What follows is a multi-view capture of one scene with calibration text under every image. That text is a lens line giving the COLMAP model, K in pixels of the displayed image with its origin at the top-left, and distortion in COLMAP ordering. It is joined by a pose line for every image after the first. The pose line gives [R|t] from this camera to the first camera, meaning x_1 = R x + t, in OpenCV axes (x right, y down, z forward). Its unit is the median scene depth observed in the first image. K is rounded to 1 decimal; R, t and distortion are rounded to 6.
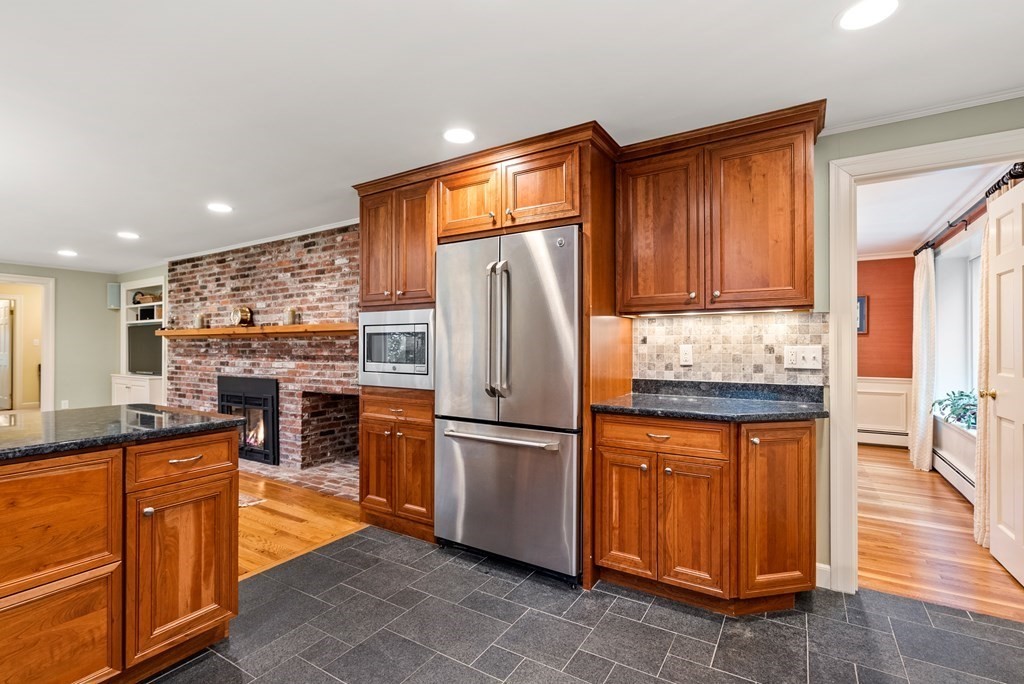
lens RADIAL K [[471.2, 0, 505.6], [0, 471.2, 336.2], [0, 0, 1]] dist [-0.004271, 0.000273]
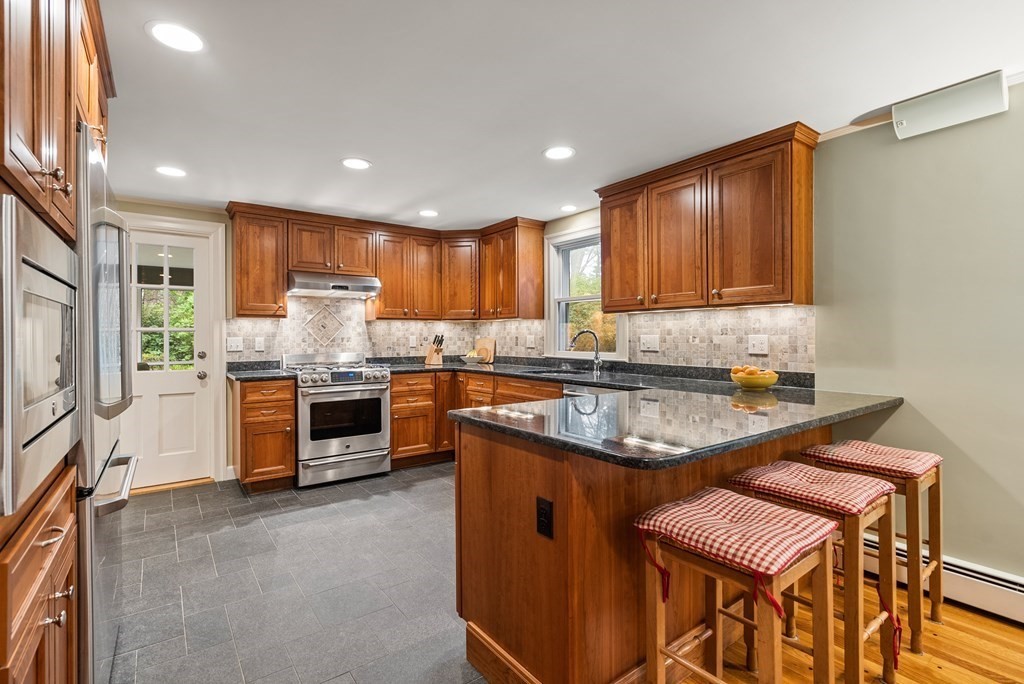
lens RADIAL K [[471.2, 0, 505.6], [0, 471.2, 336.2], [0, 0, 1]] dist [-0.004271, 0.000273]
pose [[-0.932256, 0.006226, 0.361745, -0.397623], [-0.000133, 0.999846, -0.017552, 0.014468], [-0.361798, -0.016411, -0.932112, 0.736440]]
